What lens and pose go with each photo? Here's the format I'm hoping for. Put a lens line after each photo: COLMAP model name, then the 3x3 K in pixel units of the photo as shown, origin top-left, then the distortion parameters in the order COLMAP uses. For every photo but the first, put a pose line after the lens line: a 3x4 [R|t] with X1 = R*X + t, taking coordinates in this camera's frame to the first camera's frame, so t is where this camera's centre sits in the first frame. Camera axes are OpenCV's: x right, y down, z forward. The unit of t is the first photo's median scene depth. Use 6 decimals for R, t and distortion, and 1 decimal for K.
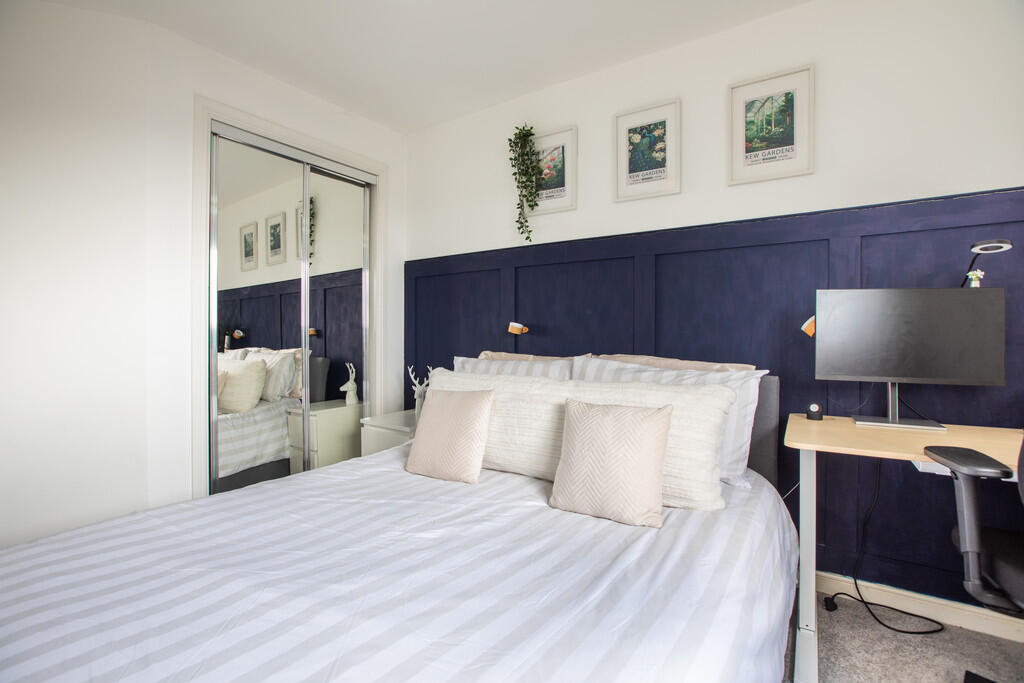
lens RADIAL K [[471.8, 0, 512.8], [0, 471.8, 338.2], [0, 0, 1]] dist [-0.026060, 0.007379]
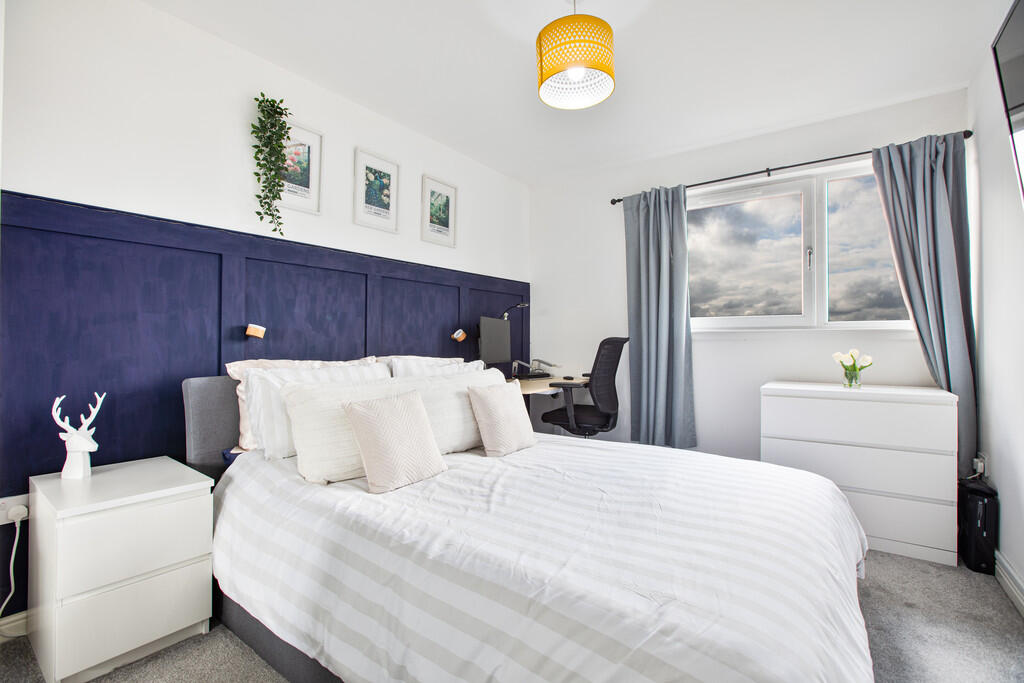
lens RADIAL K [[471.8, 0, 519.7], [0, 471.8, 342.4], [0, 0, 1]] dist [-0.026060, 0.007379]
pose [[0.031362, -0.000898, 0.999508, -0.937735], [0.006111, 0.999981, 0.000706, 0.000631], [-0.999489, 0.006086, 0.031367, 0.588040]]
